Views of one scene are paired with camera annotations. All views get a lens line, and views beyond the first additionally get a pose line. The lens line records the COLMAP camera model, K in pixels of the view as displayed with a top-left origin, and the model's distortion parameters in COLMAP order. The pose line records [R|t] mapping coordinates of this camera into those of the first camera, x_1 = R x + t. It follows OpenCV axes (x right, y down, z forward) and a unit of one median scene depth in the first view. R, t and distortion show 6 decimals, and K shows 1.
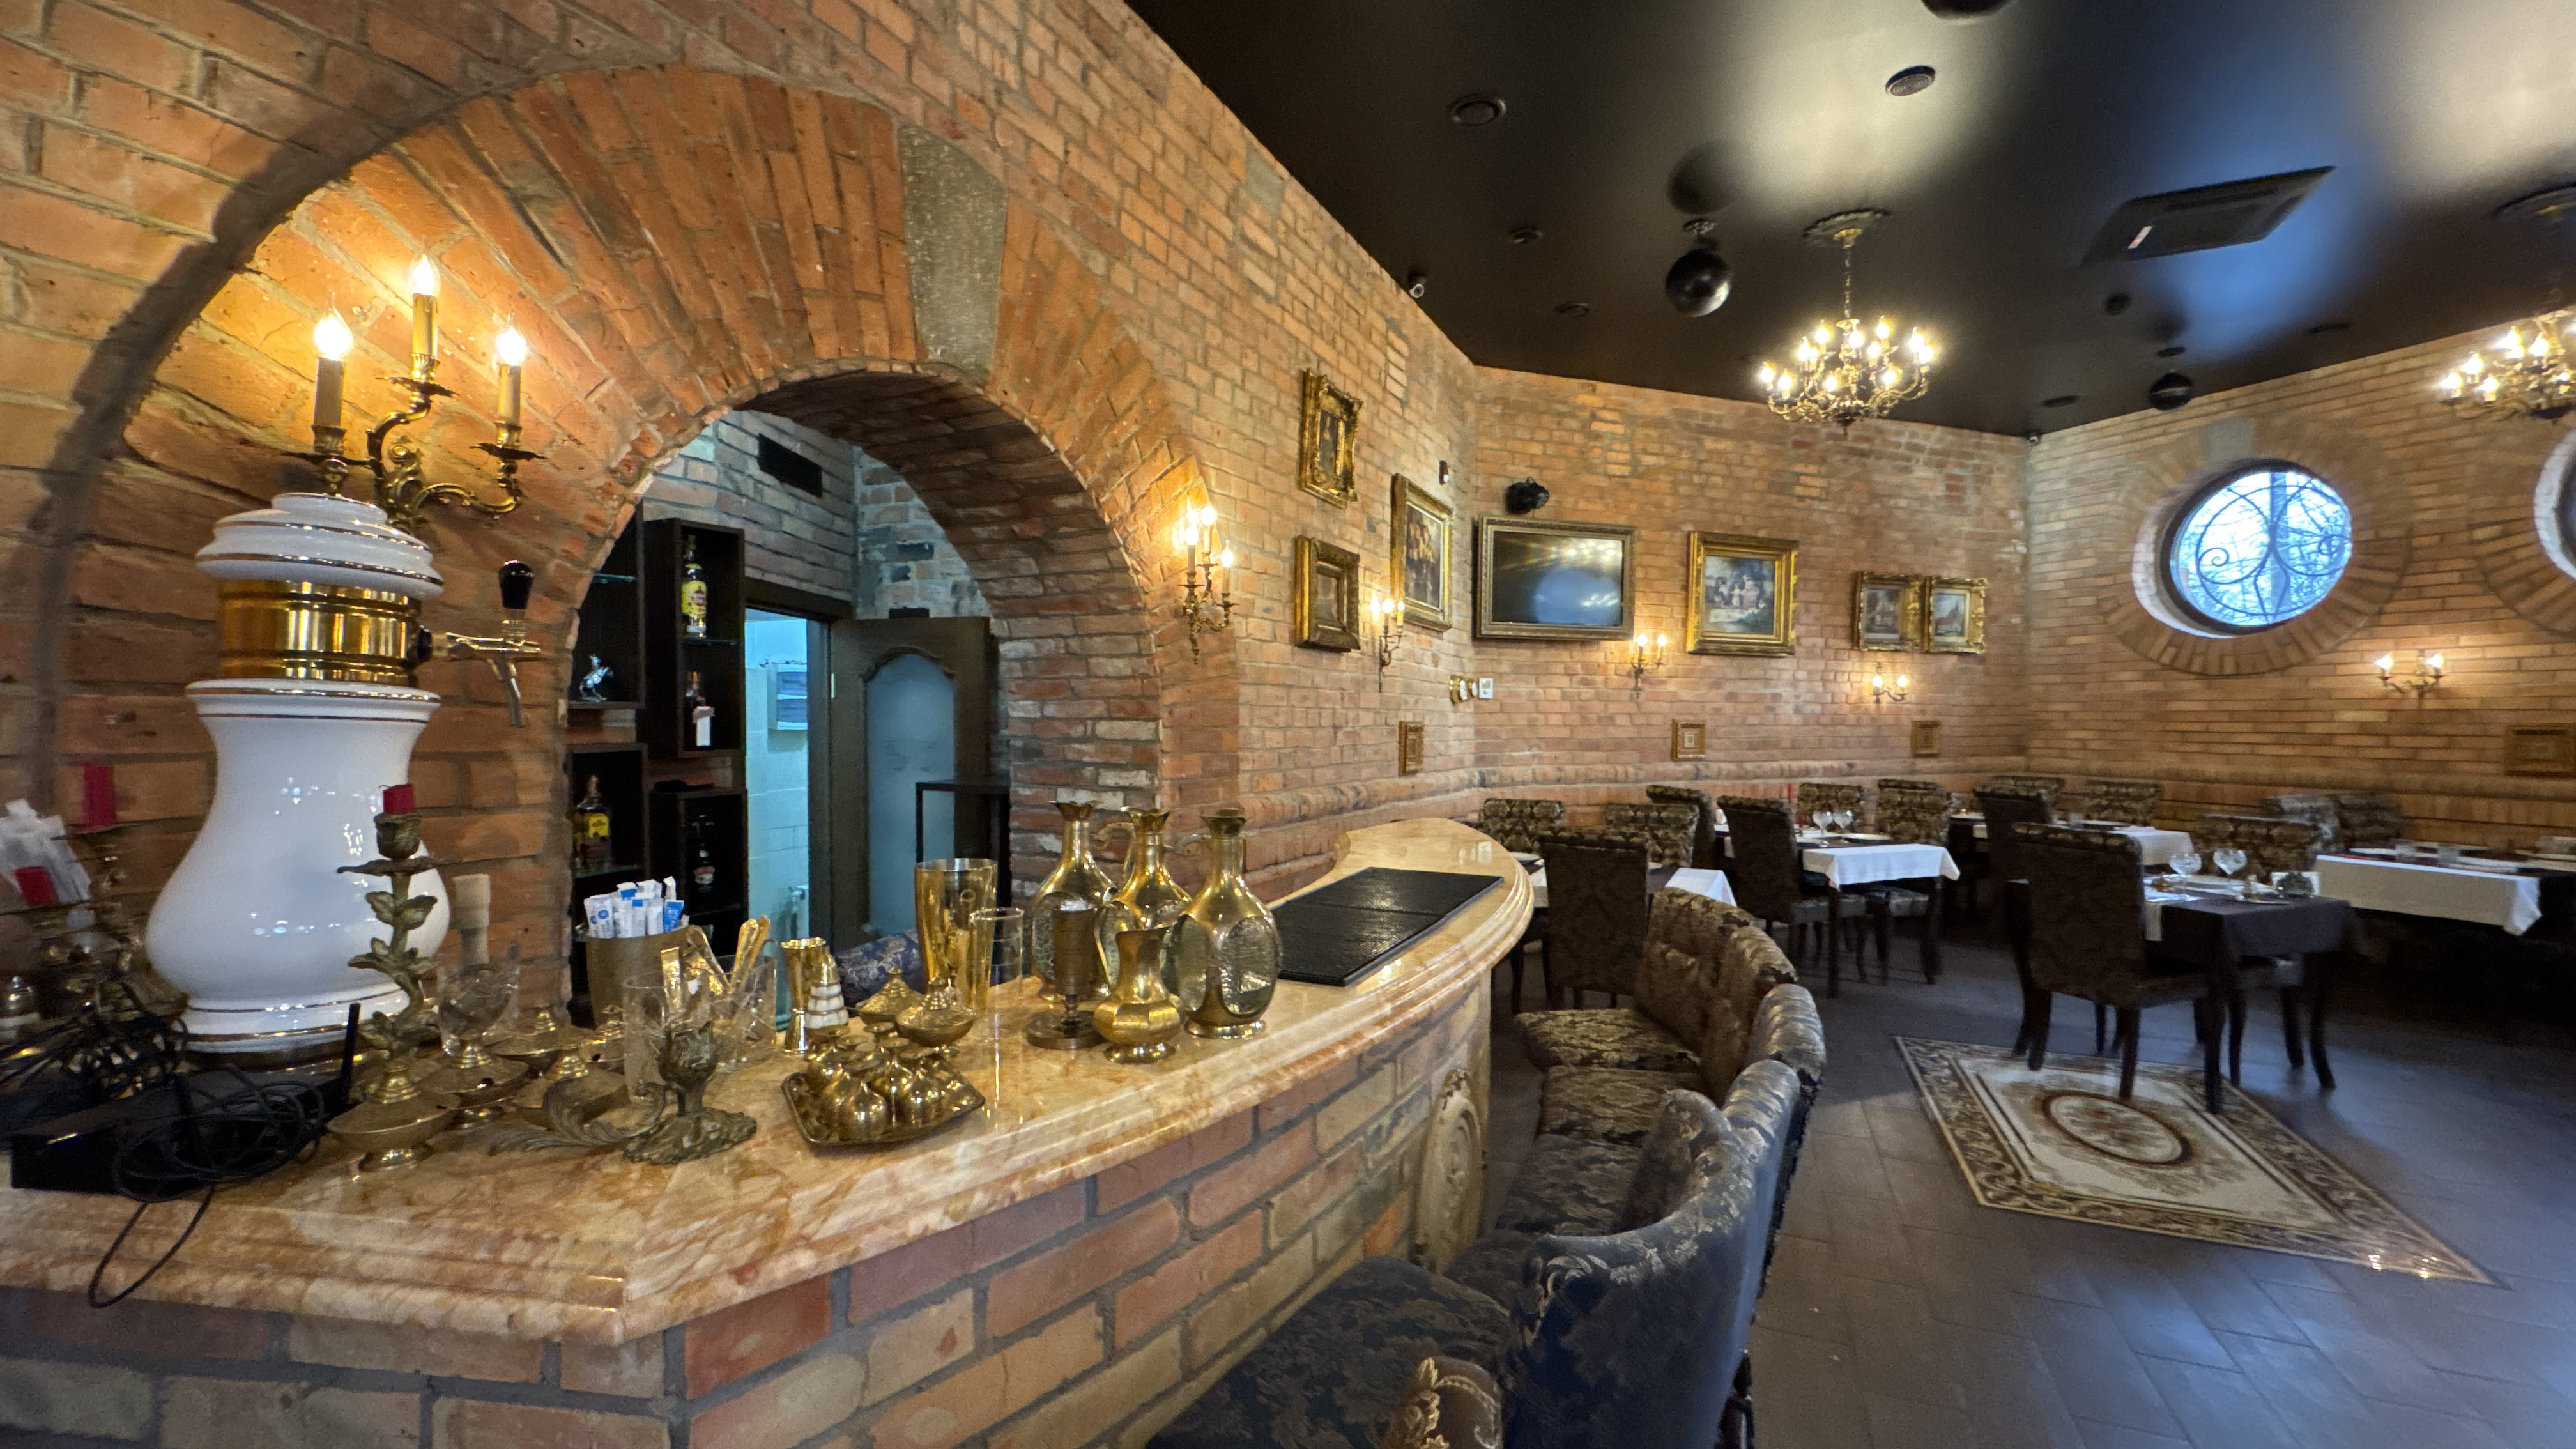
lens RADIAL K [[1023.0, 0, 1293.8], [0, 1023.0, 725.4], [0, 0, 1]] dist [-0.001208, -0.000162]
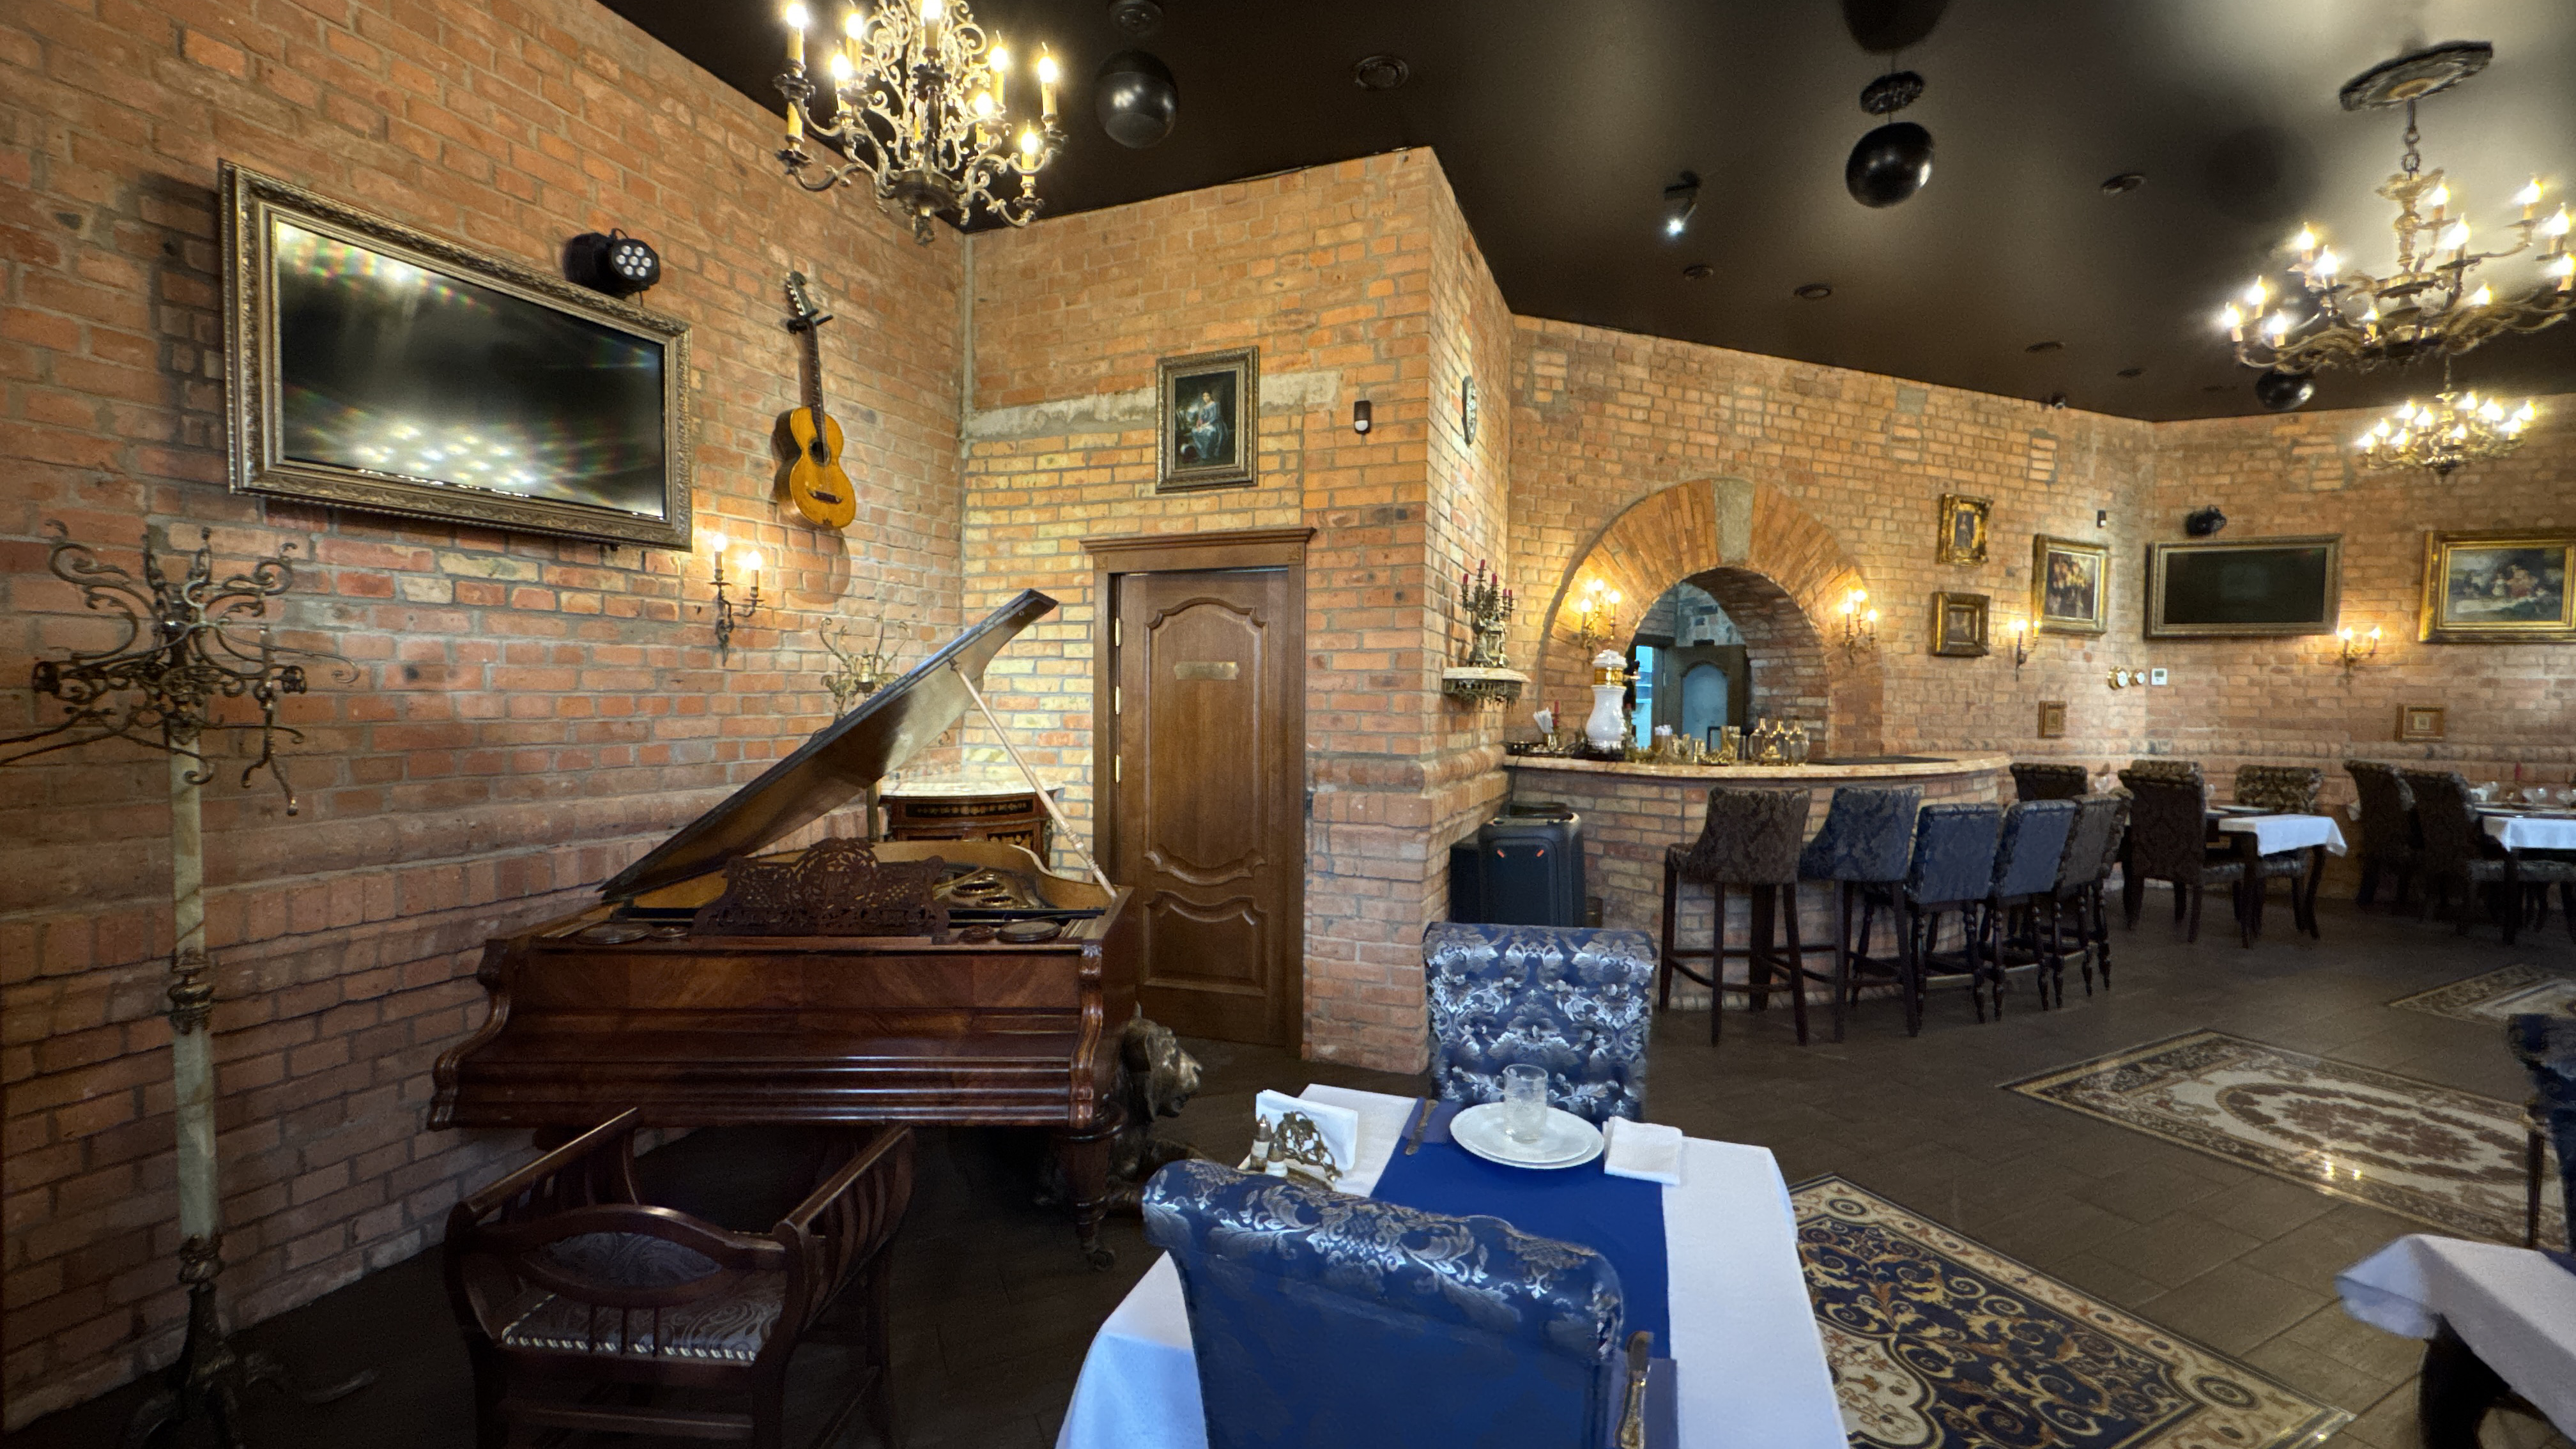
lens RADIAL K [[1023.4, 0, 1291.9], [0, 1023.4, 725.4], [0, 0, 1]] dist [-0.001714, -0.000371]
pose [[0.753322, 0.024644, -0.657190, 0.244239], [-0.014341, 0.999676, 0.021048, 0.014556], [0.657495, -0.006432, 0.753431, -0.760817]]
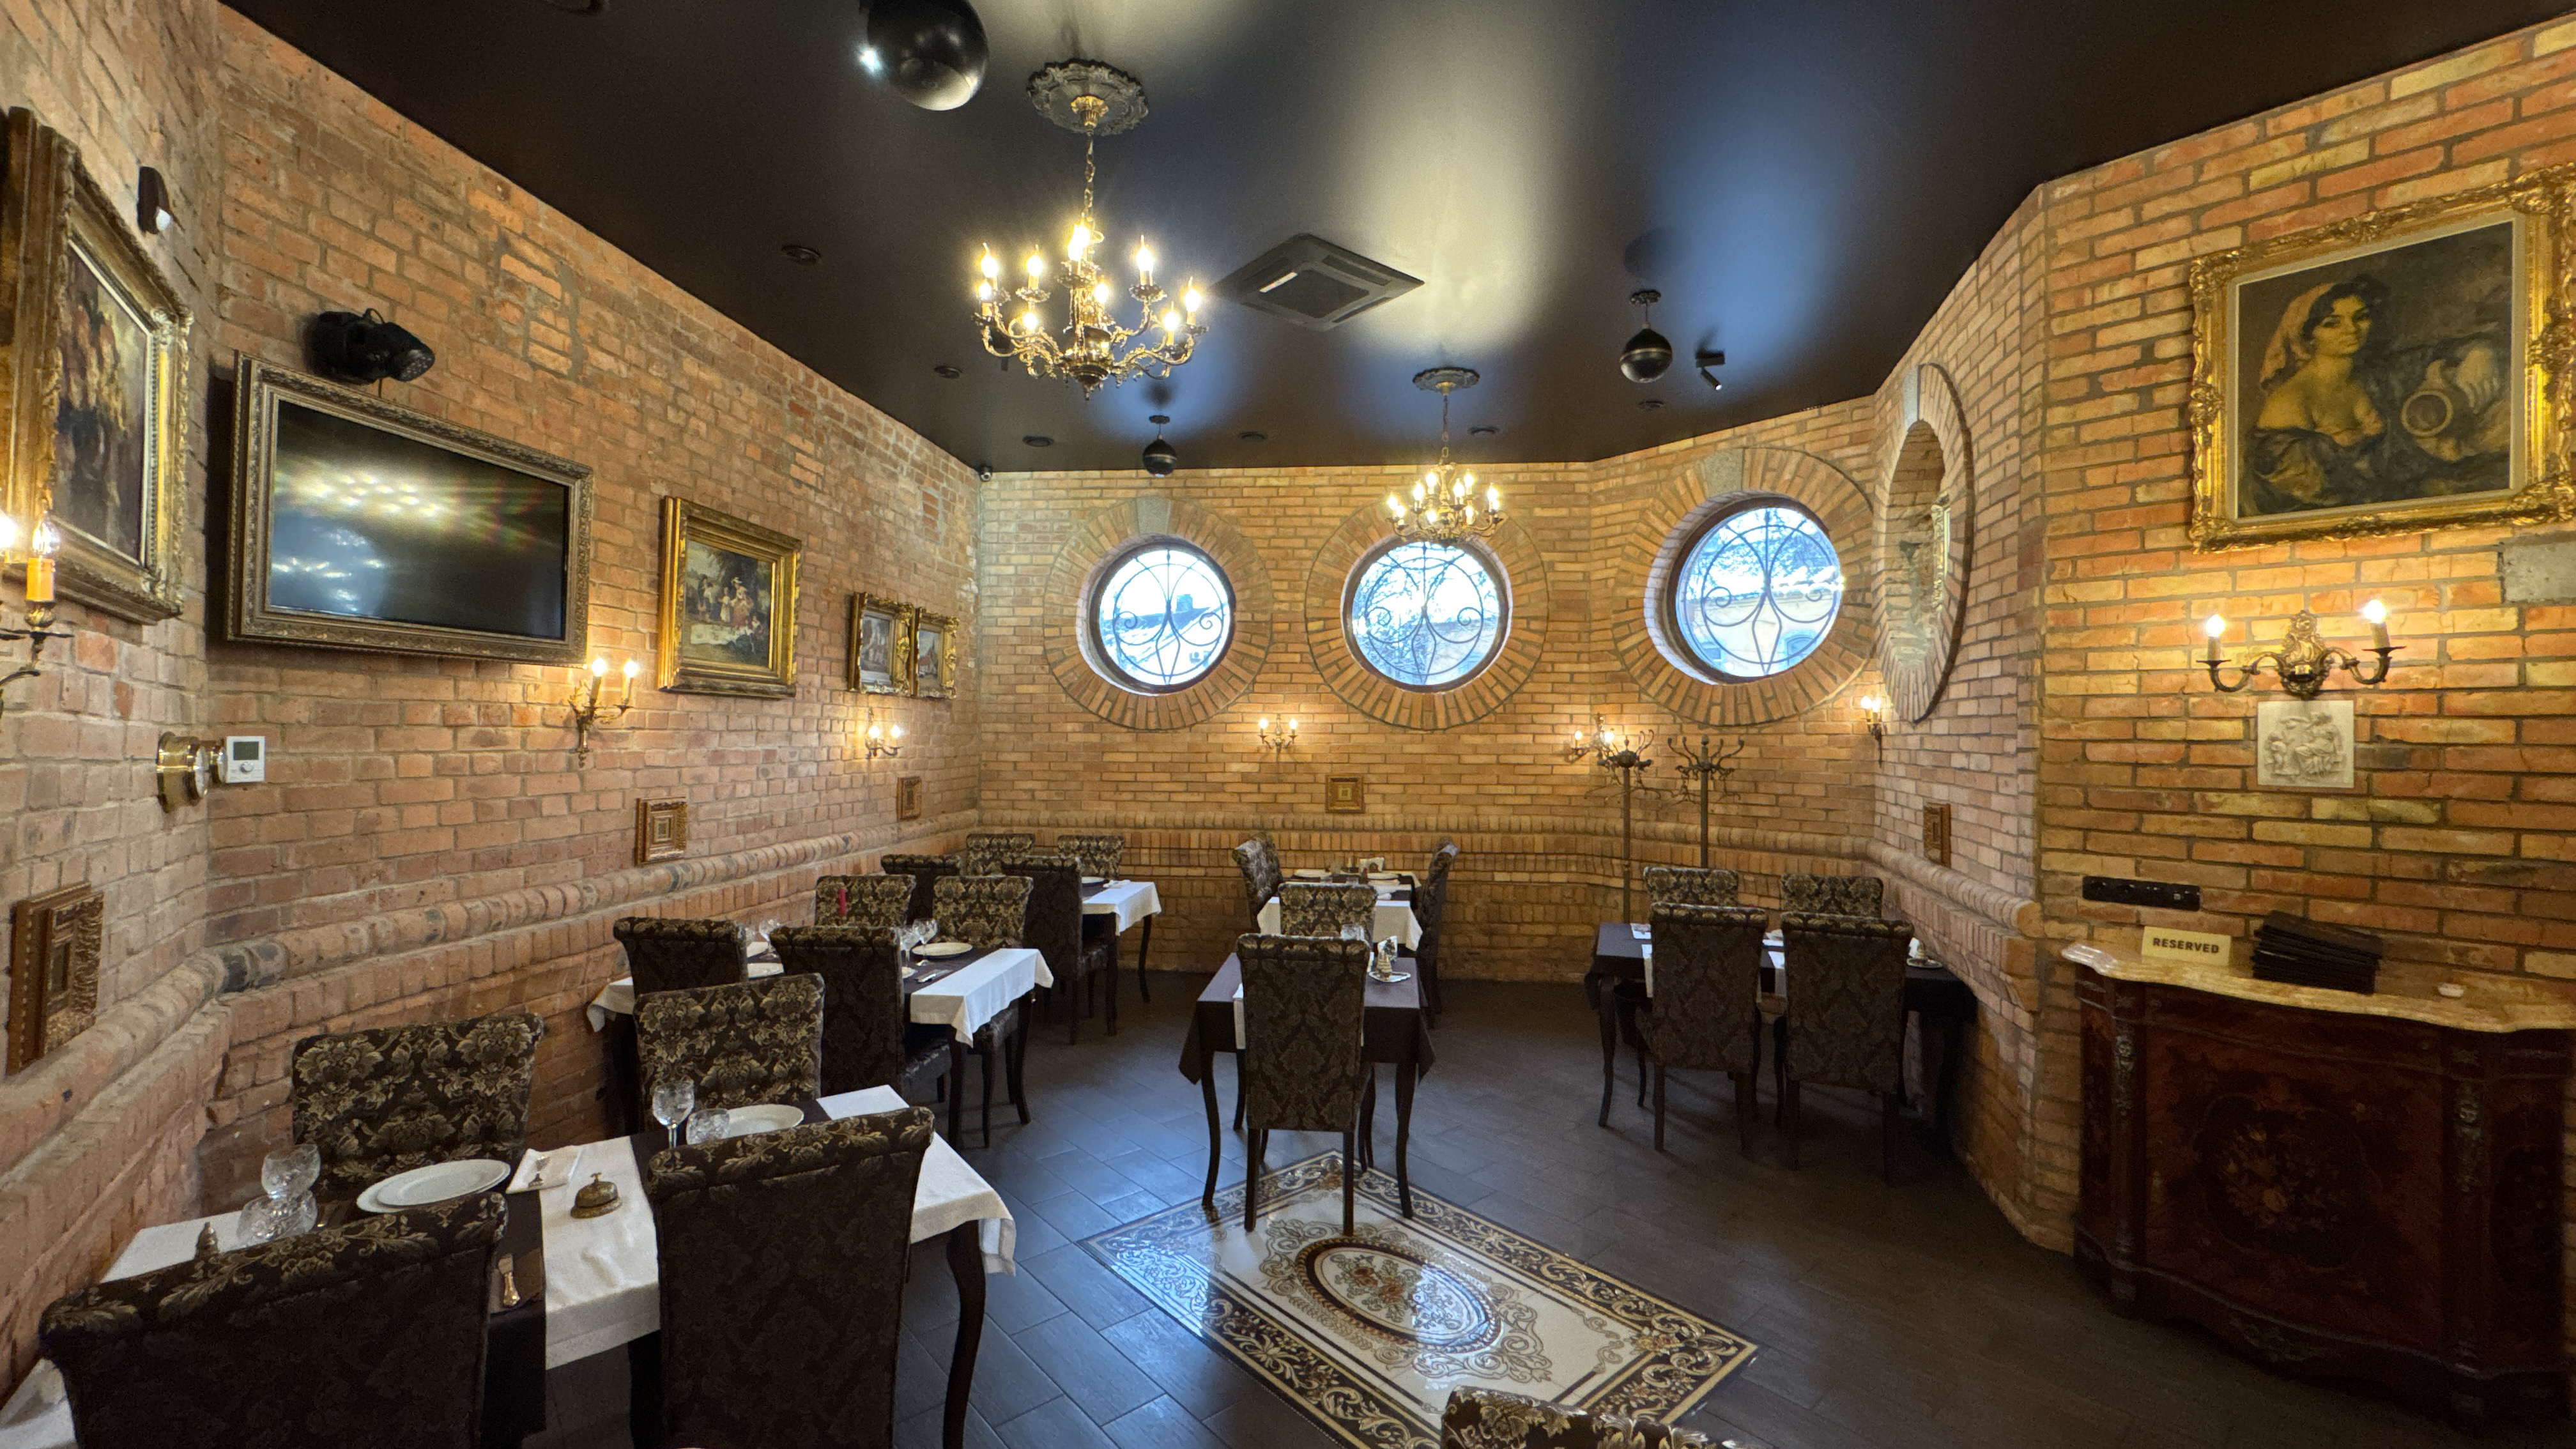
lens RADIAL K [[1021.7, 0, 1288.0], [0, 1021.7, 724.5], [0, 0, 1]] dist [-0.000579, -0.000191]
pose [[0.439002, 0.008378, 0.898447, -0.006904], [0.007082, 0.999893, -0.012784, -0.048644], [-0.898458, 0.011975, 0.438896, 0.478908]]
